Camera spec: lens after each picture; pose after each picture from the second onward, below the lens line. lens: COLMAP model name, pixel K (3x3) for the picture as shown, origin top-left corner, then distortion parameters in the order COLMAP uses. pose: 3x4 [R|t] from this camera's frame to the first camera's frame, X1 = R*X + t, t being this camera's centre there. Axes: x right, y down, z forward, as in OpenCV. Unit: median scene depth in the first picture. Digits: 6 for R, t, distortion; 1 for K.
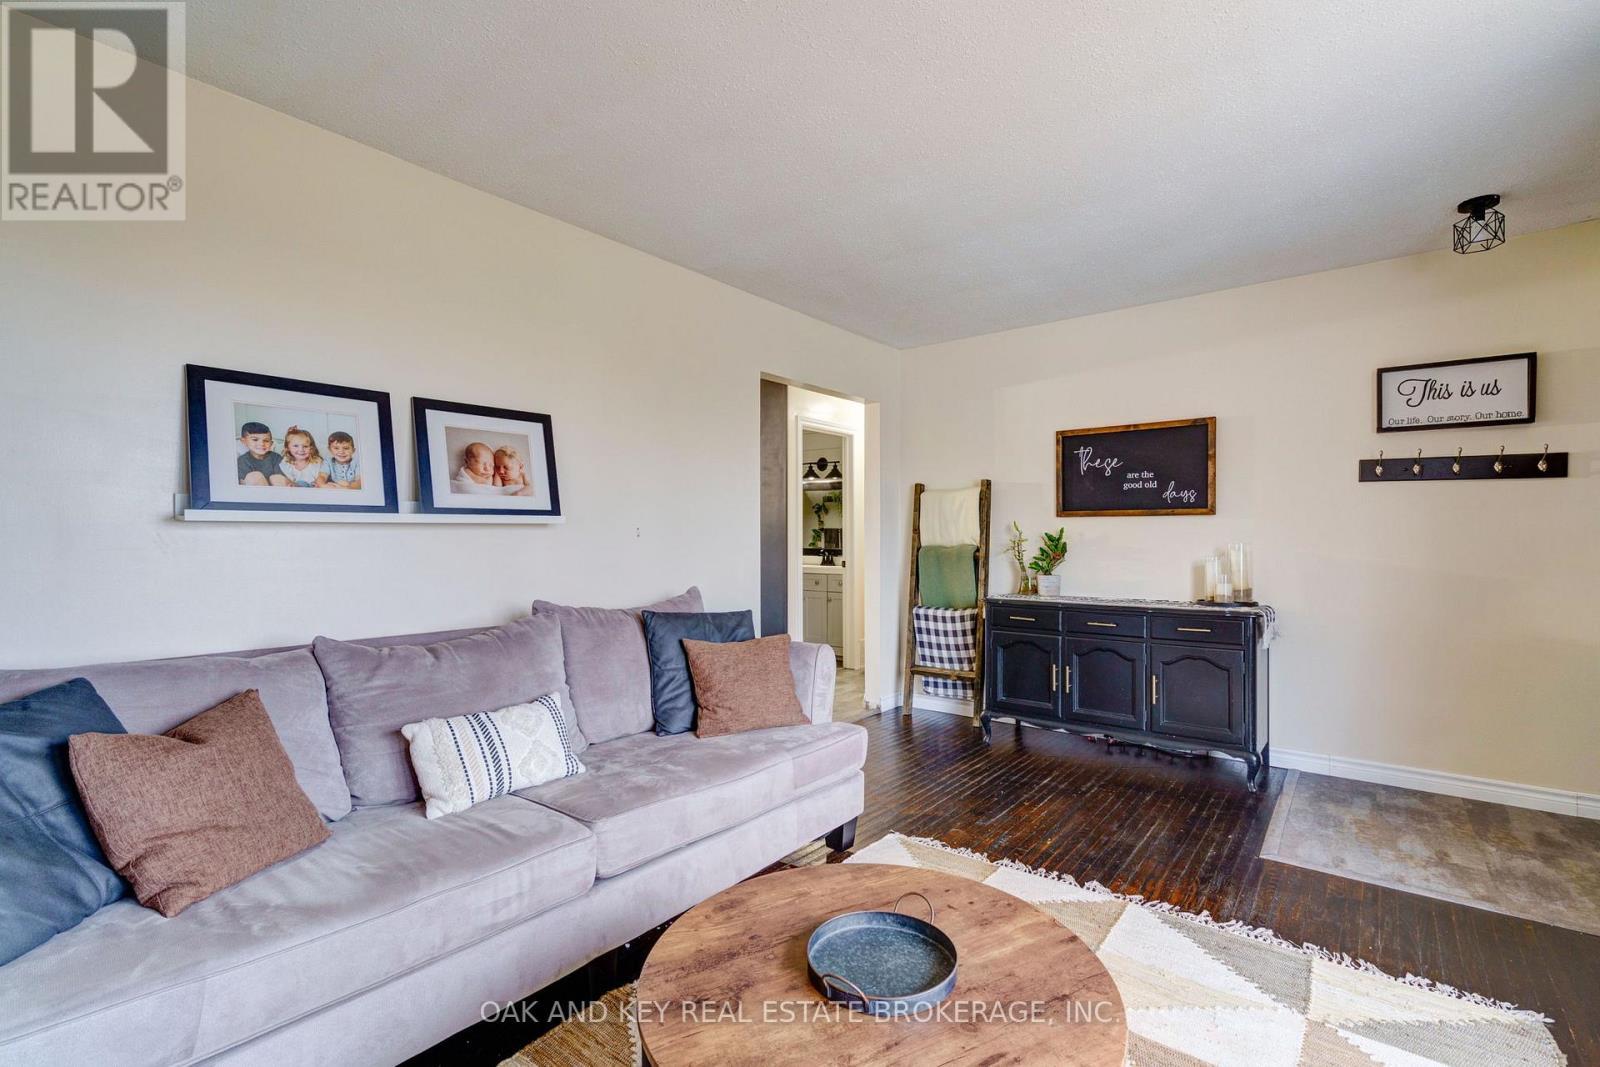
lens RADIAL K [[745.7, 0, 825.5], [0, 745.7, 540.2], [0, 0, 1]] dist [-0.005610, 0.002931]
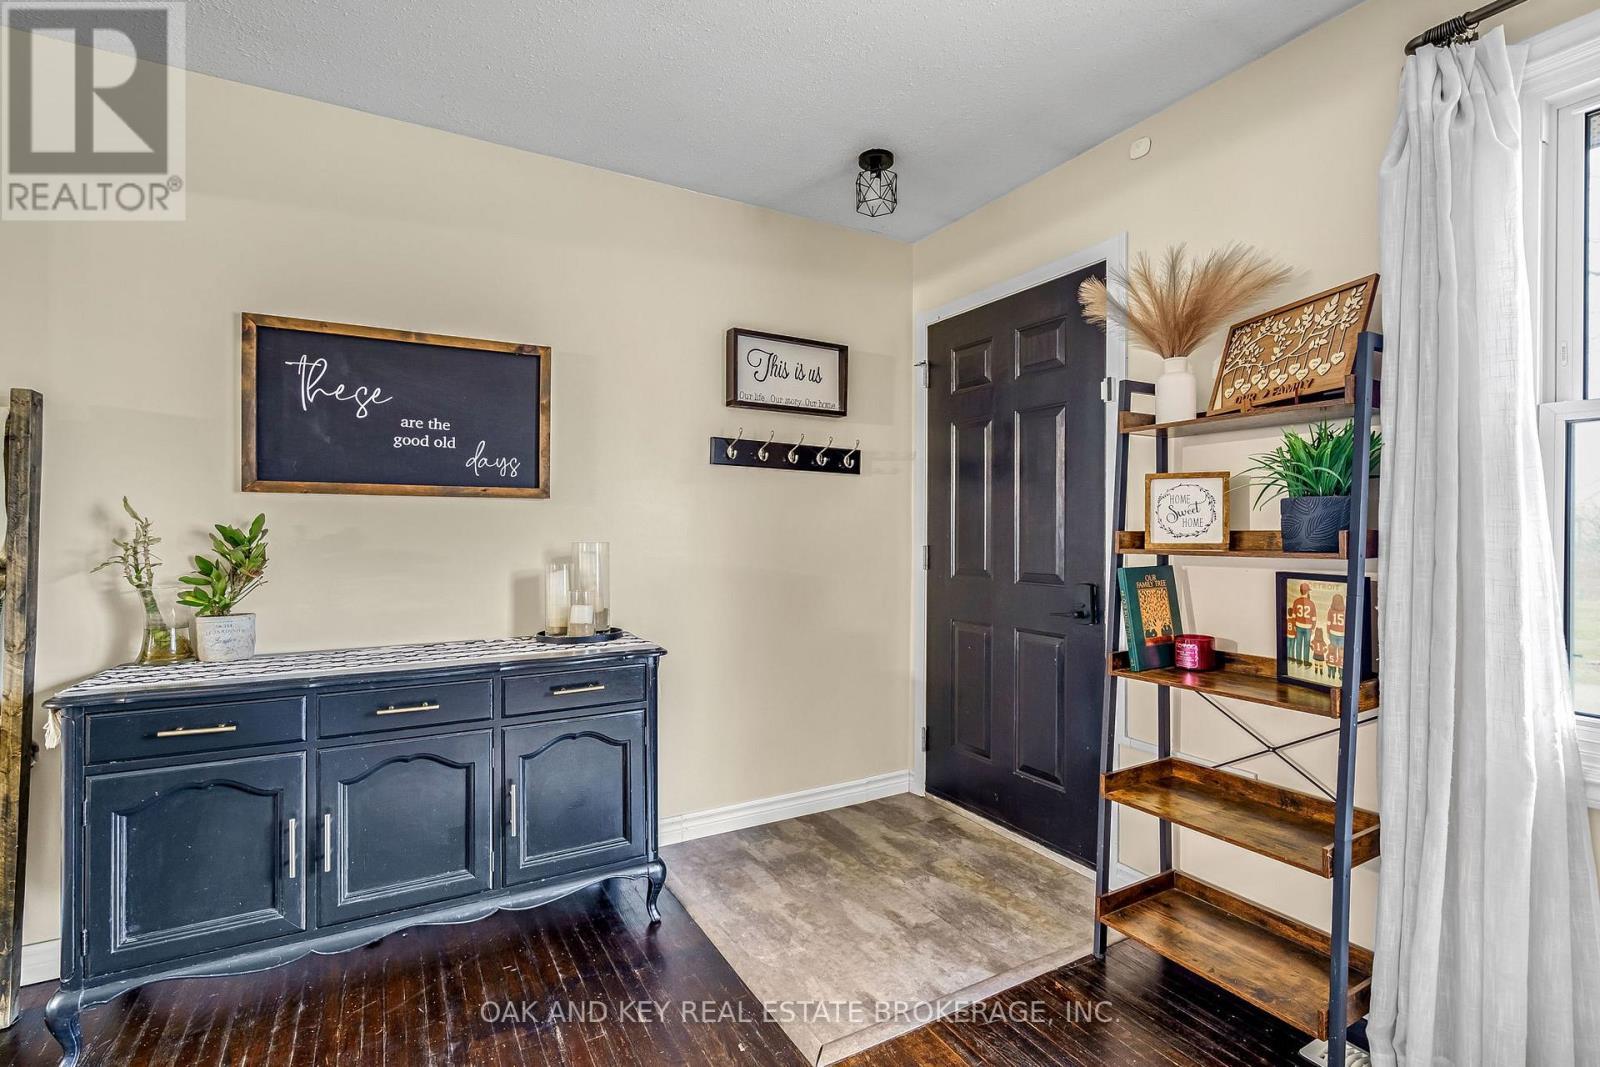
lens RADIAL K [[745.7, 0, 814.3], [0, 745.7, 529.8], [0, 0, 1]] dist [-0.005610, 0.002931]
pose [[0.403437, 0.001429, 0.915006, 0.022347], [0.003973, 0.999987, -0.003314, -0.003844], [-0.914999, 0.004972, 0.403426, 0.490595]]
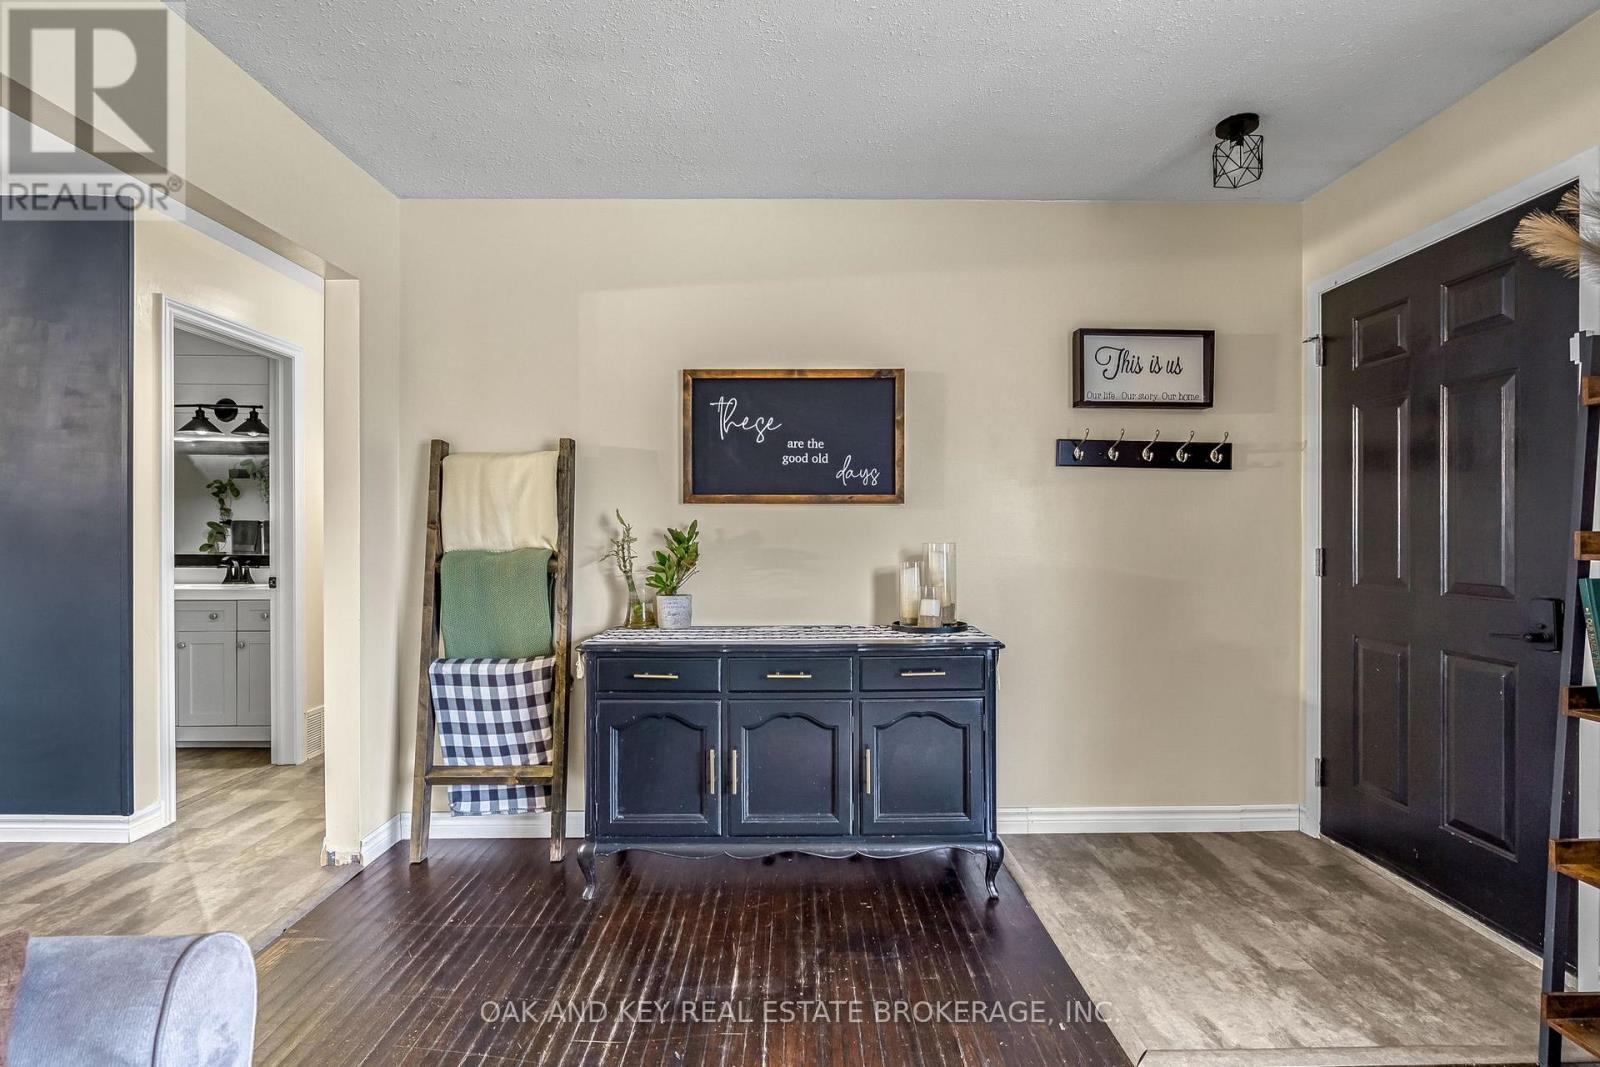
lens RADIAL K [[745.7, 0, 810.1], [0, 745.7, 532.8], [0, 0, 1]] dist [-0.005610, 0.002931]
pose [[0.794002, -0.001681, 0.607913, 0.007213], [0.004380, 0.999986, -0.002956, -0.003656], [-0.607899, 0.005010, 0.793998, 0.442739]]
